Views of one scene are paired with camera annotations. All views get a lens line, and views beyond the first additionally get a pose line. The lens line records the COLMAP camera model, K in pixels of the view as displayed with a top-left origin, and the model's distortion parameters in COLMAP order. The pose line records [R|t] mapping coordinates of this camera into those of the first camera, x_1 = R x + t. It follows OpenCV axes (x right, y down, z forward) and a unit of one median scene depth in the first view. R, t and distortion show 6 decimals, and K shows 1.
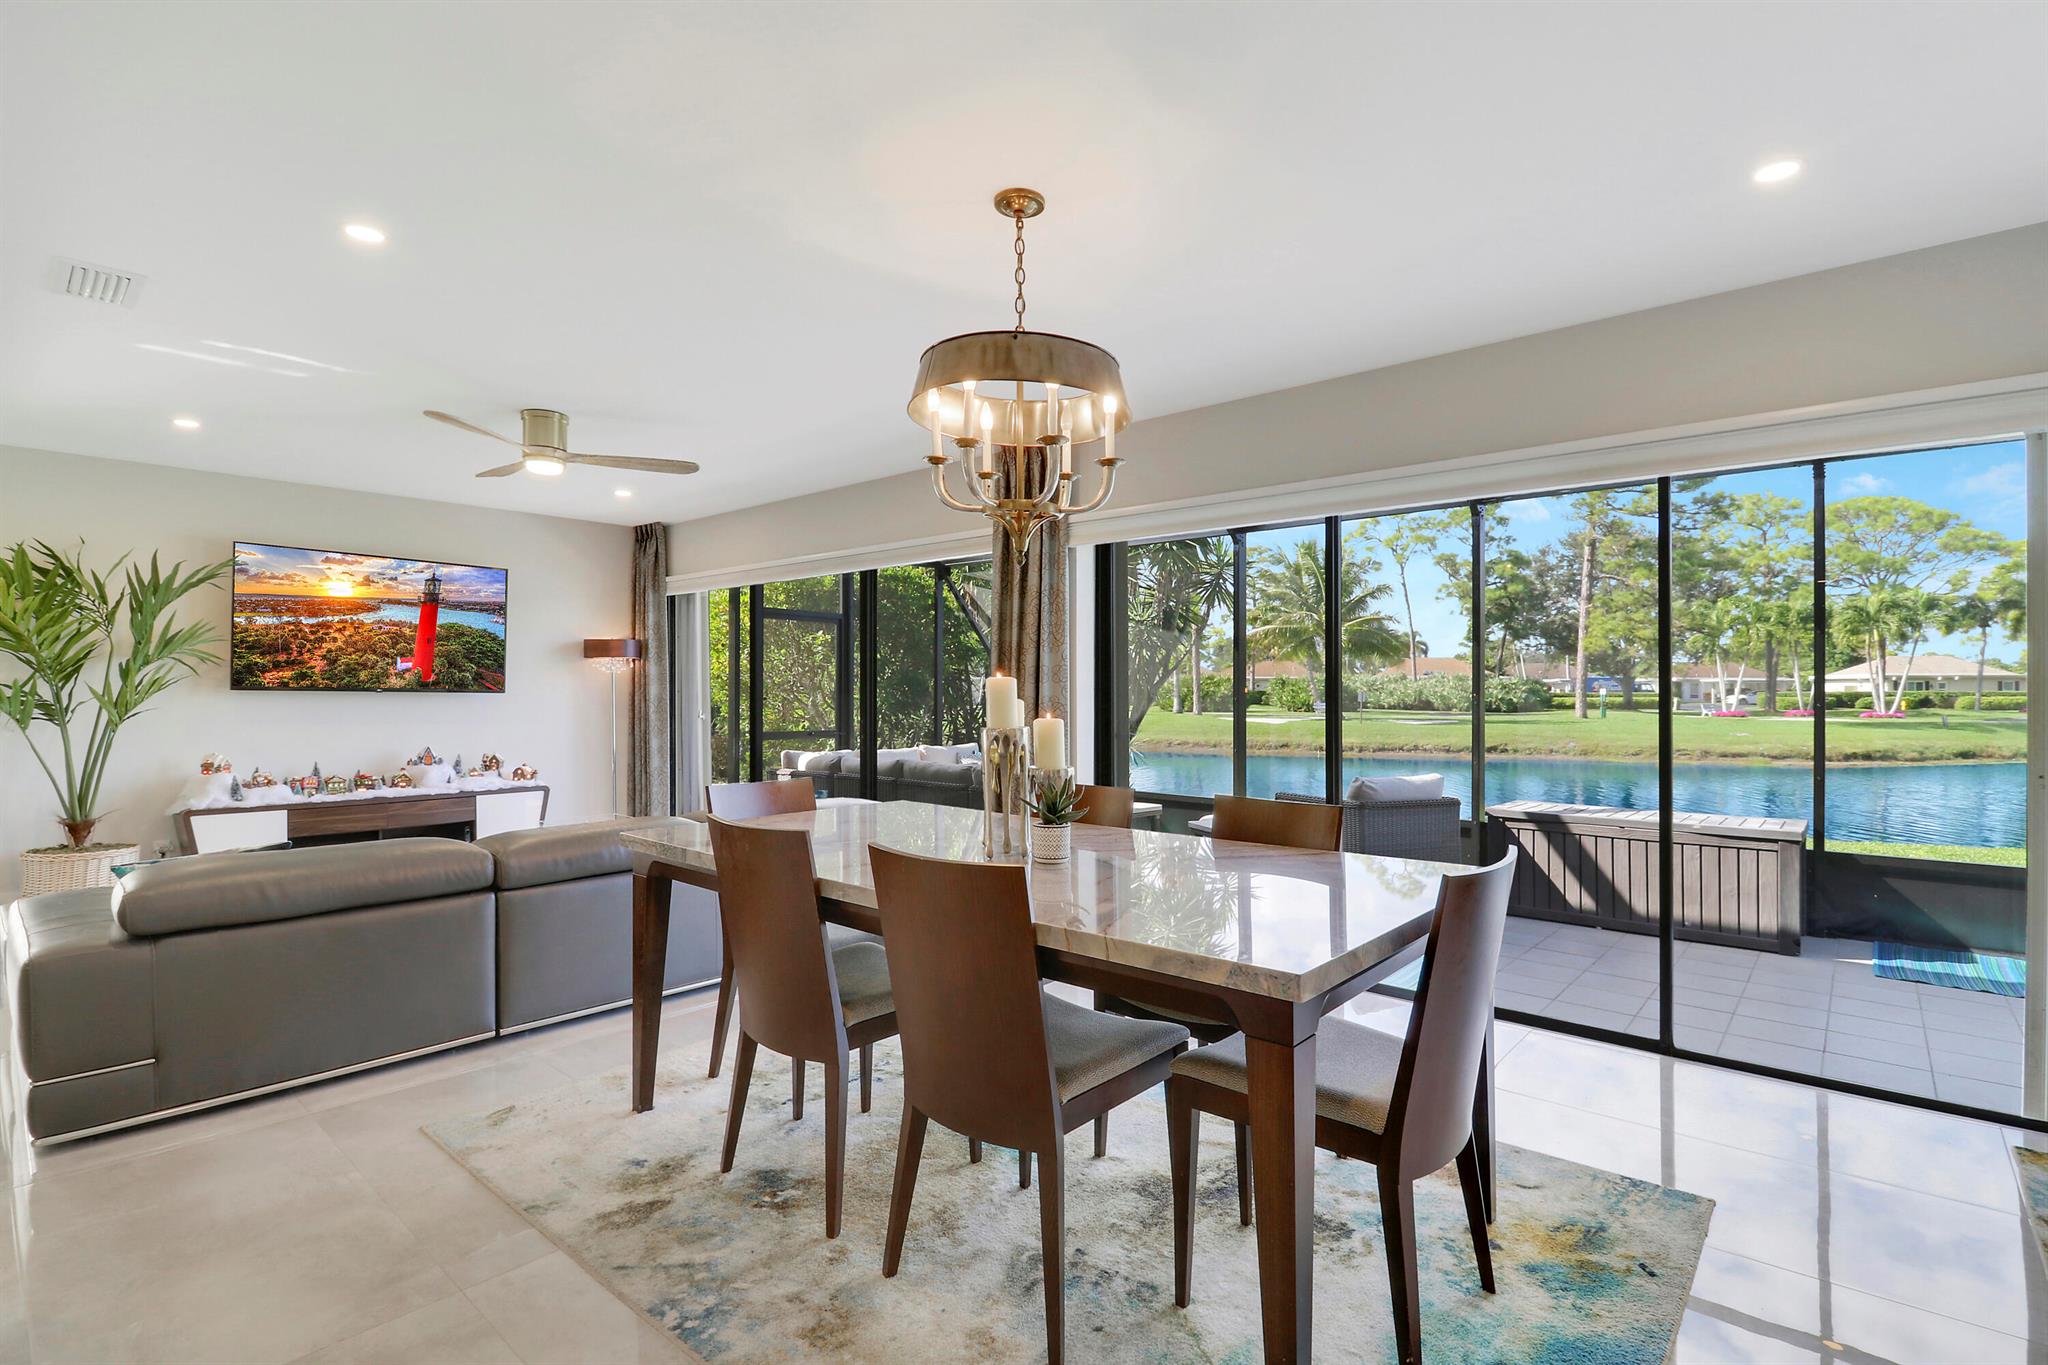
lens RADIAL K [[951.4, 0, 1032.9], [0, 951.4, 692.1], [0, 0, 1]] dist [0.002645, -0.012690]
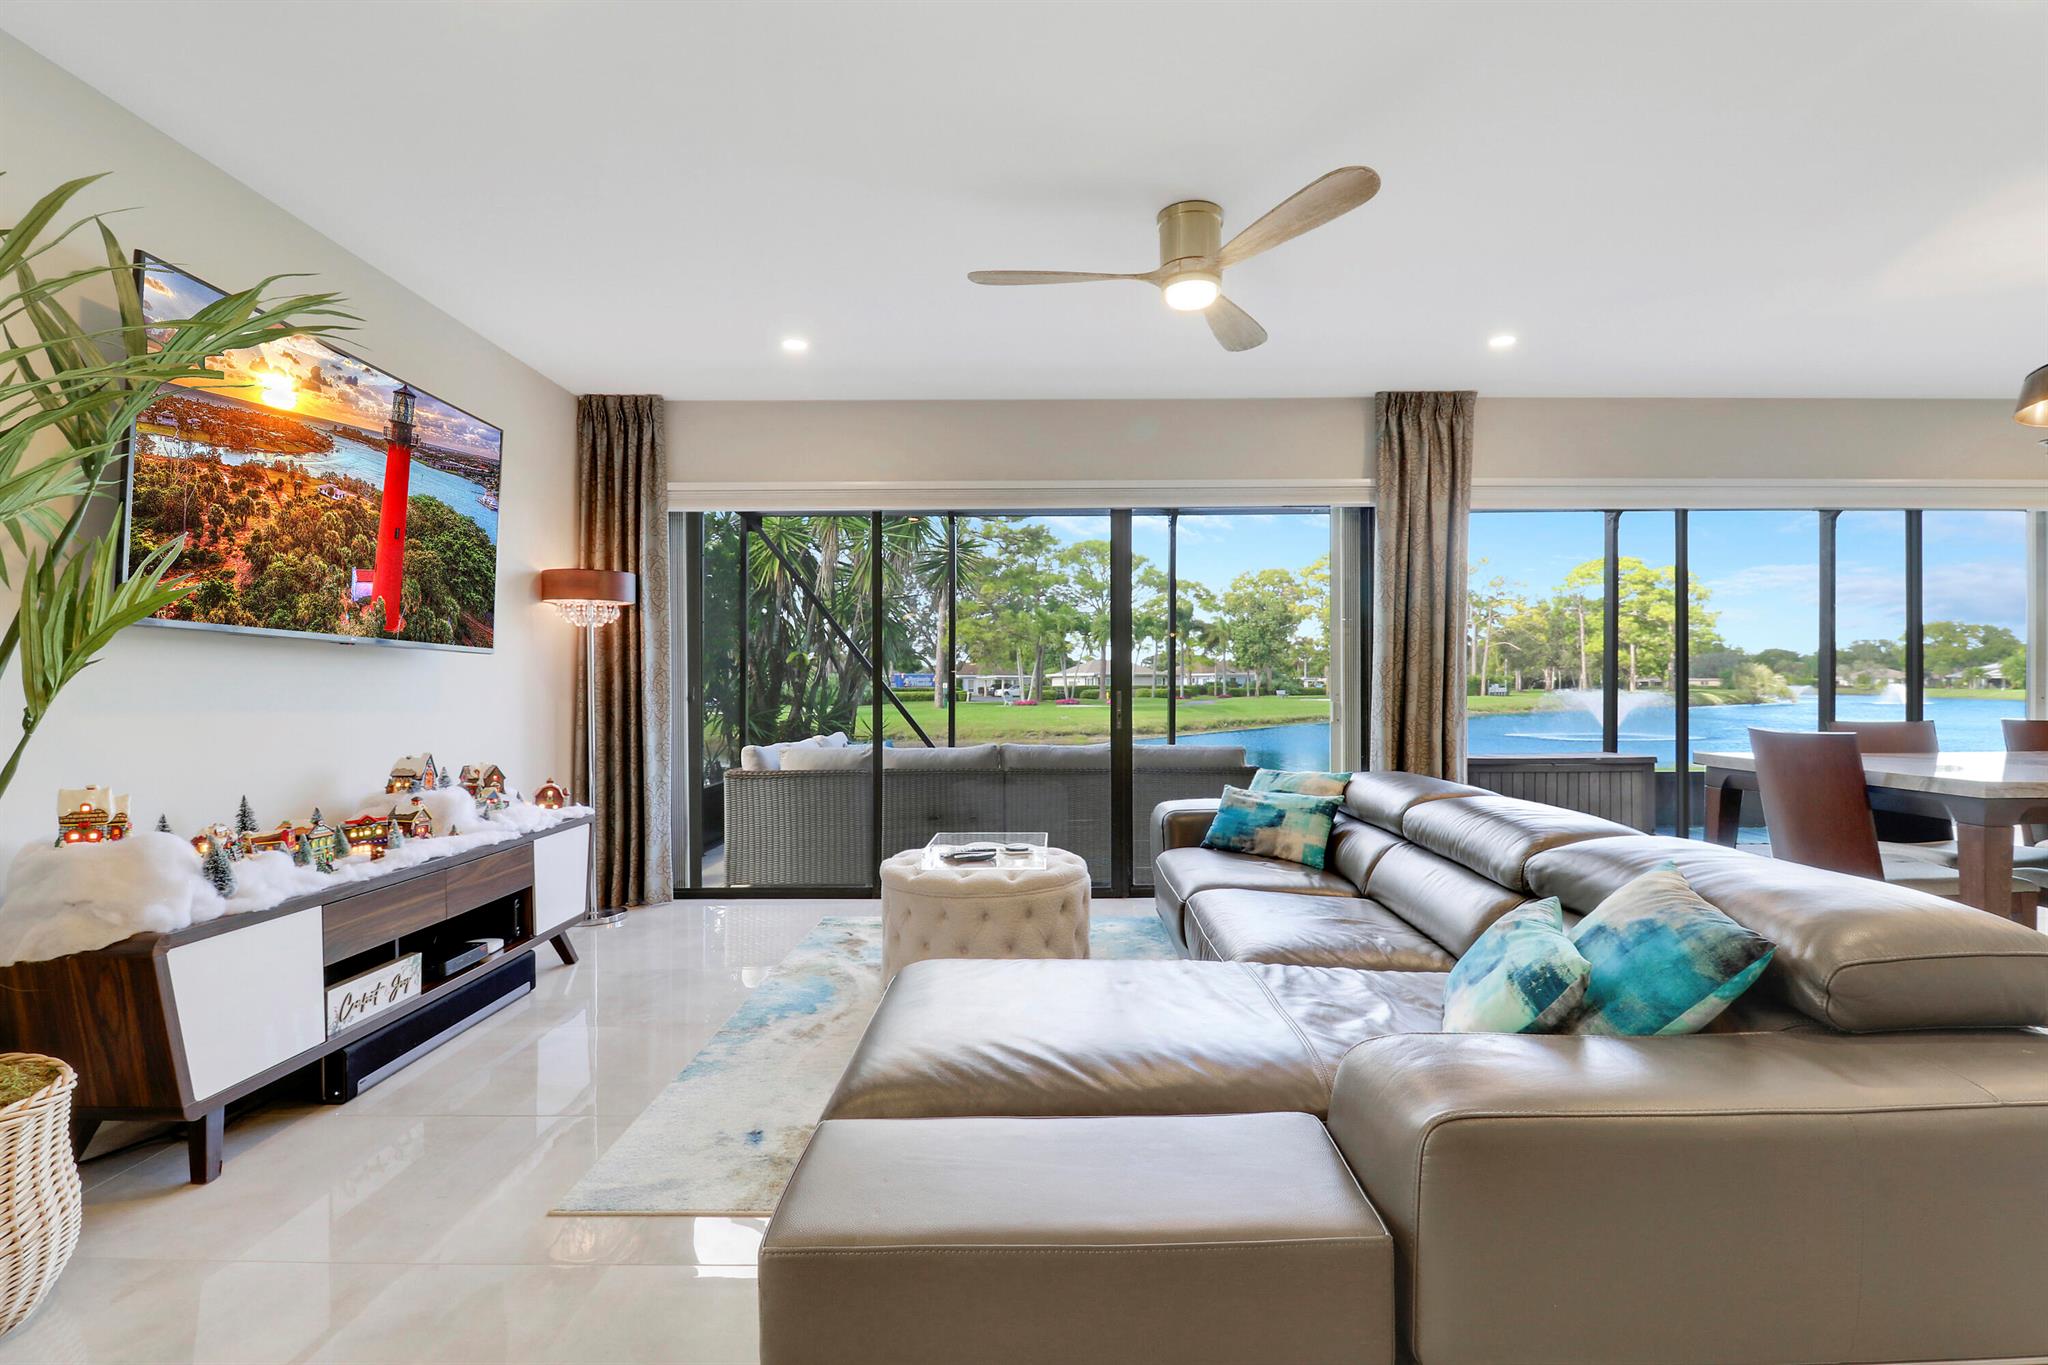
lens RADIAL K [[951.4, 0, 1035.0], [0, 951.4, 691.4], [0, 0, 1]] dist [0.002645, -0.012690]
pose [[0.751169, -0.006335, 0.660079, -0.119103], [0.004953, 0.999980, 0.003961, 0.004223], [-0.660091, 0.000294, 0.751186, 0.068640]]
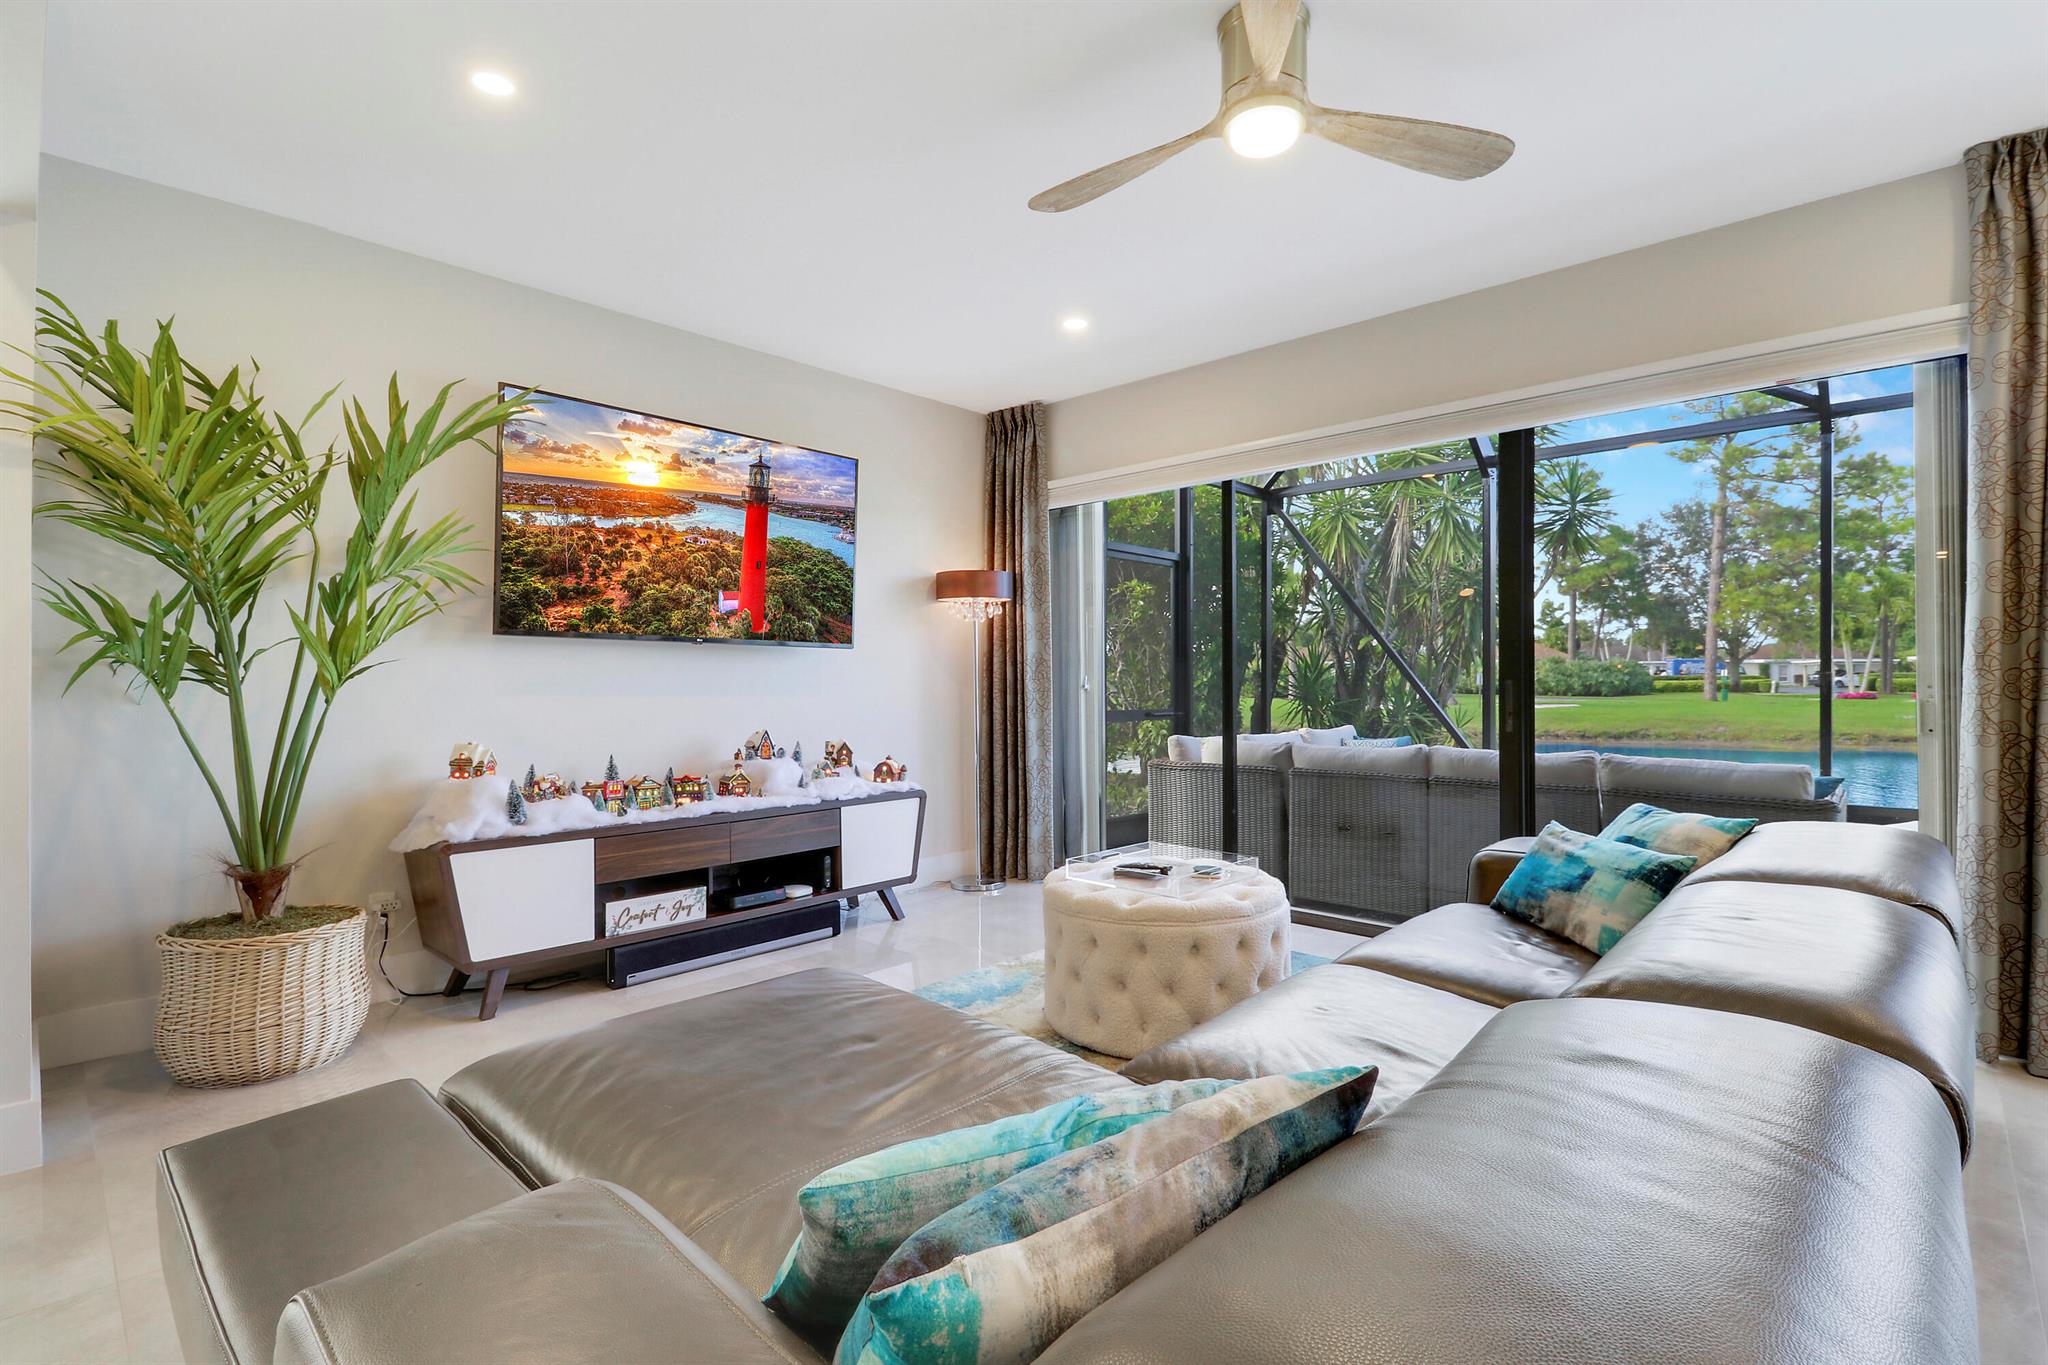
lens RADIAL K [[951.4, 0, 1028.2], [0, 951.4, 674.4], [0, 0, 1]] dist [0.002645, -0.012690]
pose [[0.999249, -0.008320, -0.037835, -0.072320], [0.008029, 0.999937, -0.007831, 0.004423], [0.037898, 0.007521, 0.999253, 0.061926]]
